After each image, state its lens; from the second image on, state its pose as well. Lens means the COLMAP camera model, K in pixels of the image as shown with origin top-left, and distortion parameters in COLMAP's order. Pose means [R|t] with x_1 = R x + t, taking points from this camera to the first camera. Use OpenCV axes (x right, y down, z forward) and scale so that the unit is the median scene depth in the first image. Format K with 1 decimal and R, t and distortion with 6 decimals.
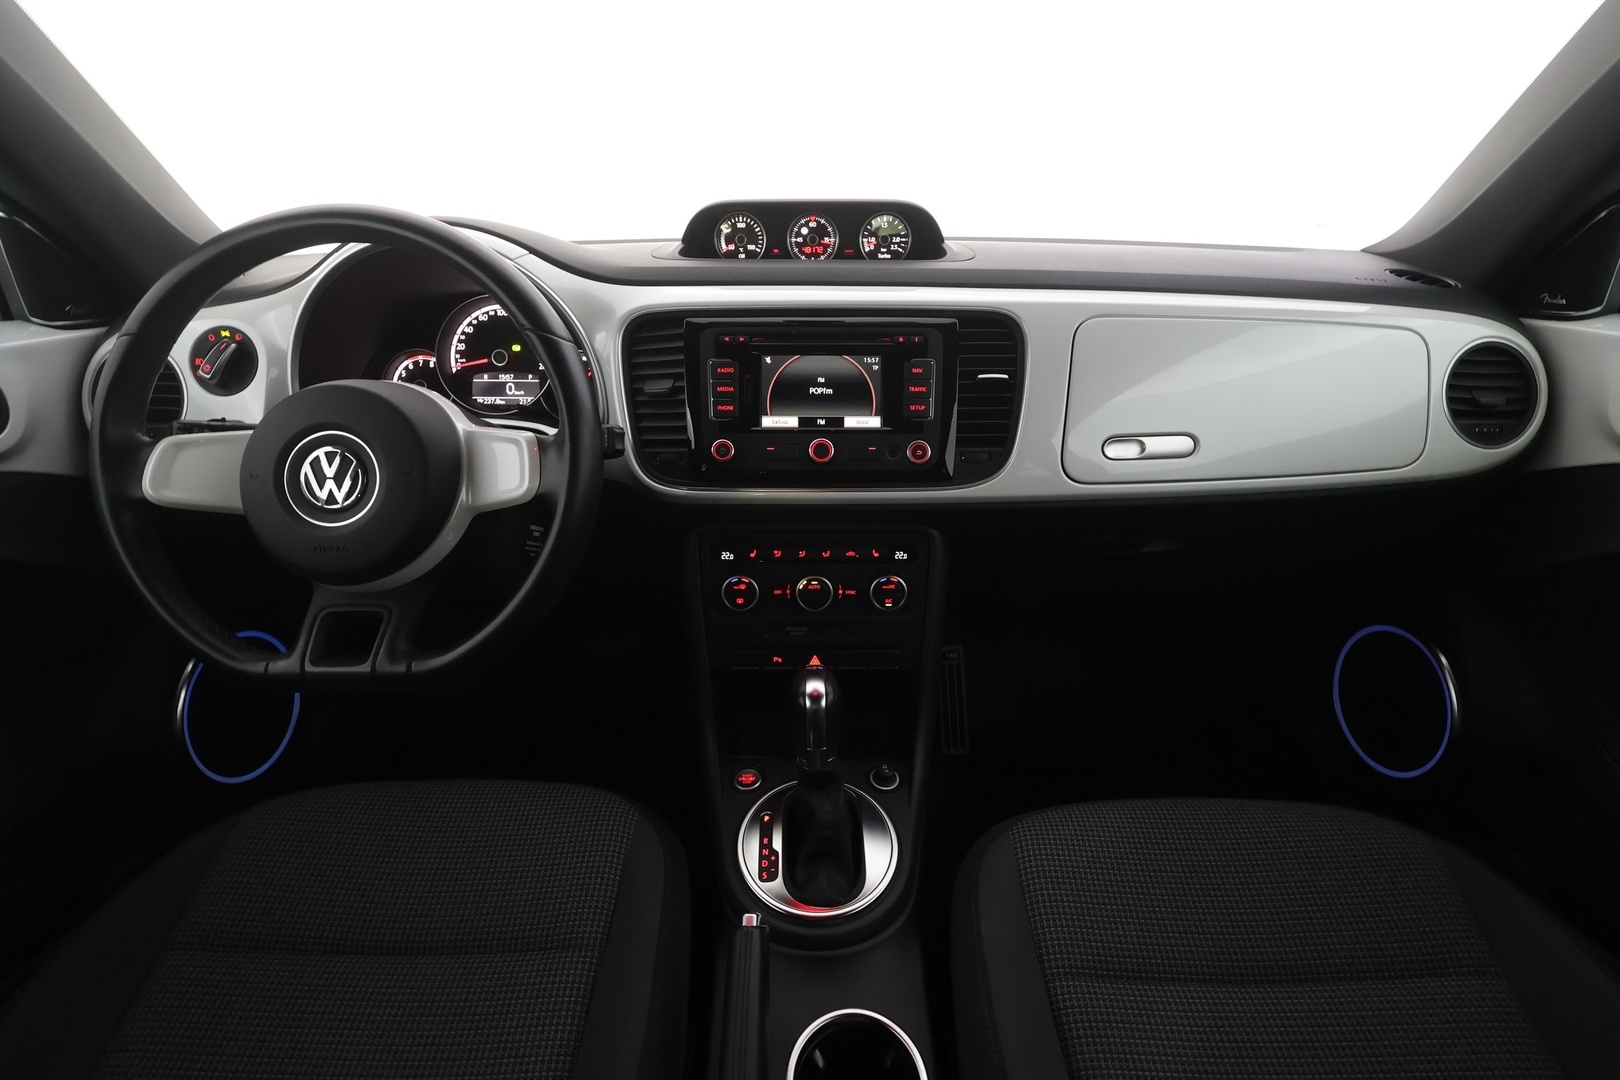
lens RADIAL K [[745.7, 0, 810.7], [0, 745.7, 543.5], [0, 0, 1]] dist [-0.000171, 0.000950]
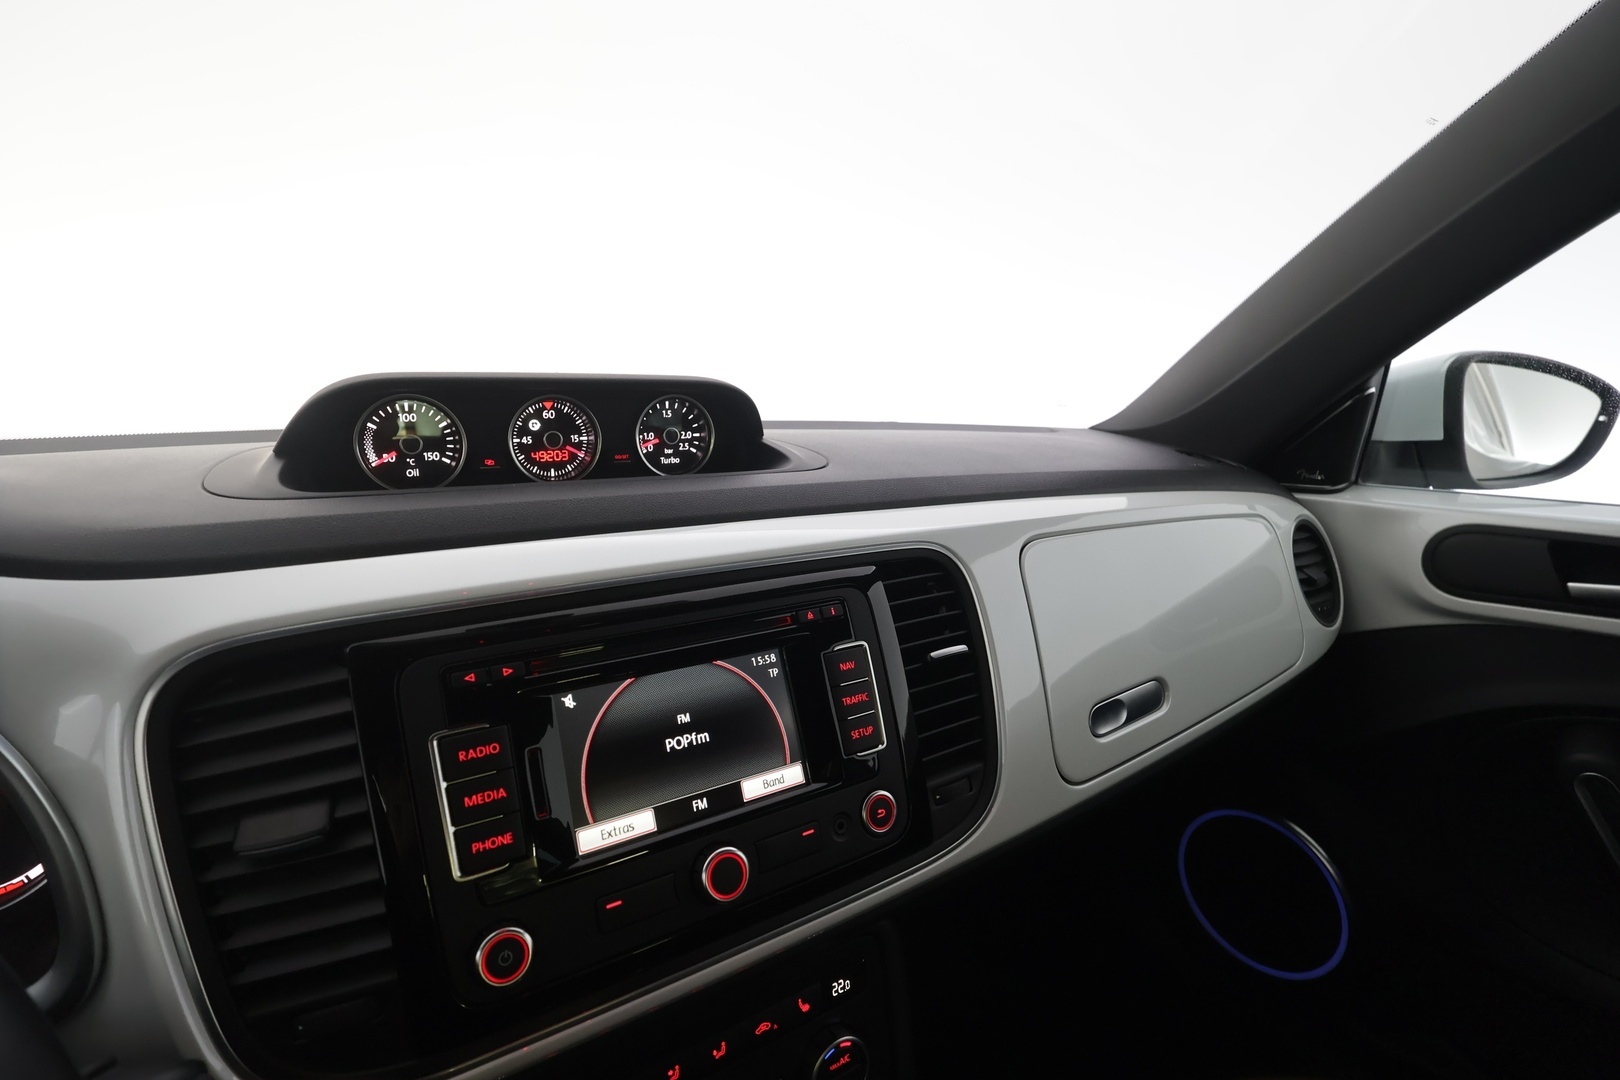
lens RADIAL K [[745.7, 0, 809.0], [0, 745.7, 542.4], [0, 0, 1]] dist [-0.000171, 0.000950]
pose [[0.841502, -0.105251, 0.529902, -0.162404], [0.209156, 0.967821, -0.139915, -0.240271], [-0.498124, 0.228571, 0.836437, 0.505791]]
